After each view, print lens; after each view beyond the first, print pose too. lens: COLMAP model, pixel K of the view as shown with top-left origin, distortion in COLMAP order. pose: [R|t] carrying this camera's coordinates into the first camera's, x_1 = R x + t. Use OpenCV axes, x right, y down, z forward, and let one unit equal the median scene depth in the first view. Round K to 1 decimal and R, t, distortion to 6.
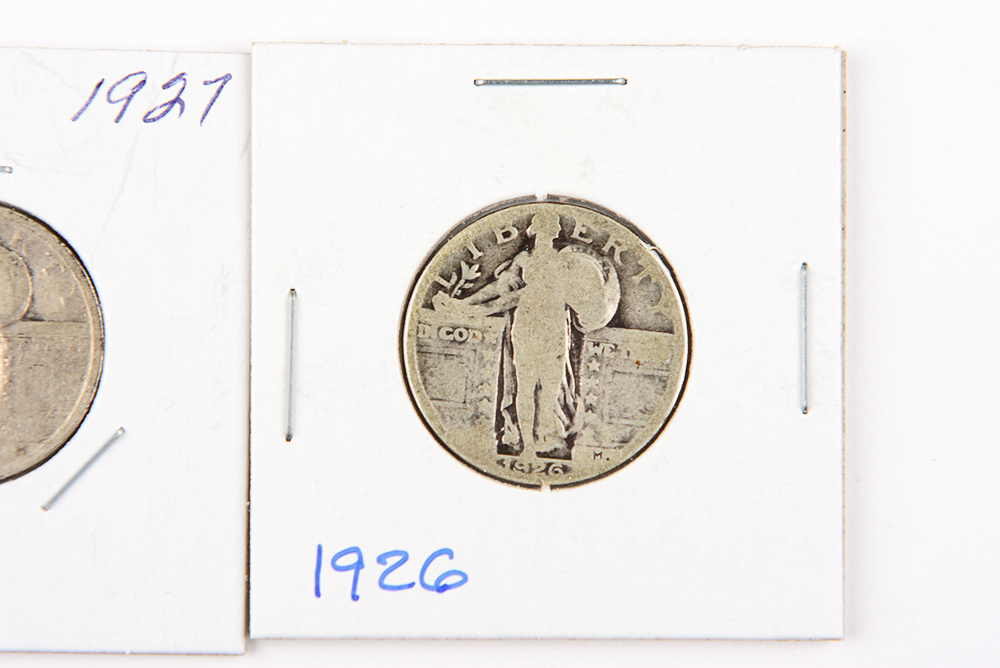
lens RADIAL K [[2073.1, 0, 499.1], [0, 2073.1, 335.9], [0, 0, 1]] dist [0.021711, 0.000000]
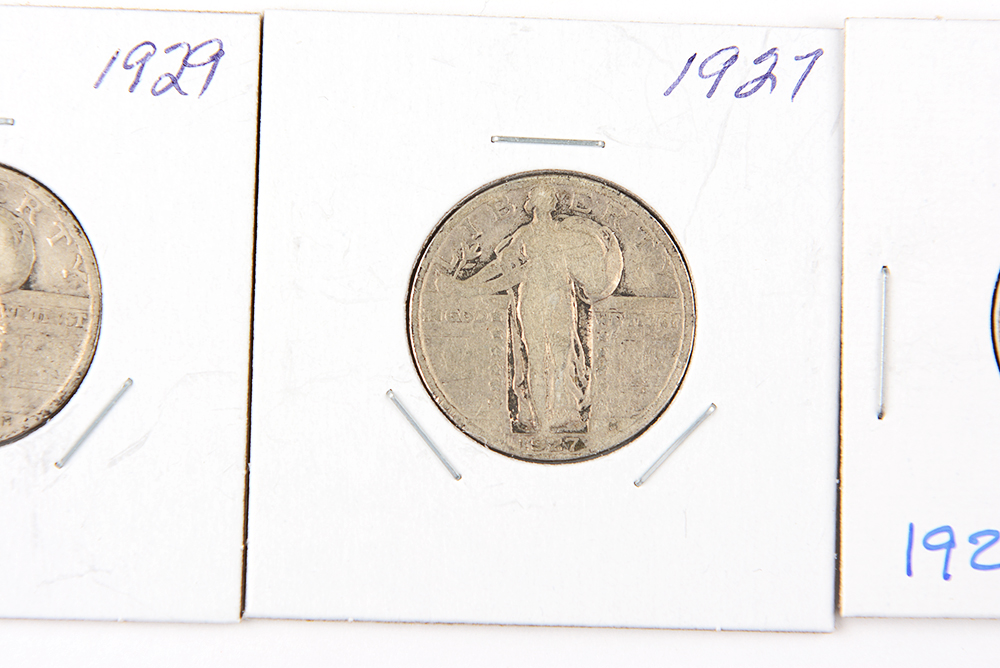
lens RADIAL K [[2073.1, 0, 498.9], [0, 2073.1, 329.4], [0, 0, 1]] dist [0.021711, 0.000000]
pose [[0.999944, 0.008731, -0.005998, -0.278010], [-0.008673, 0.999915, 0.009721, -0.000373], [0.006082, -0.009669, 0.999935, 0.003433]]
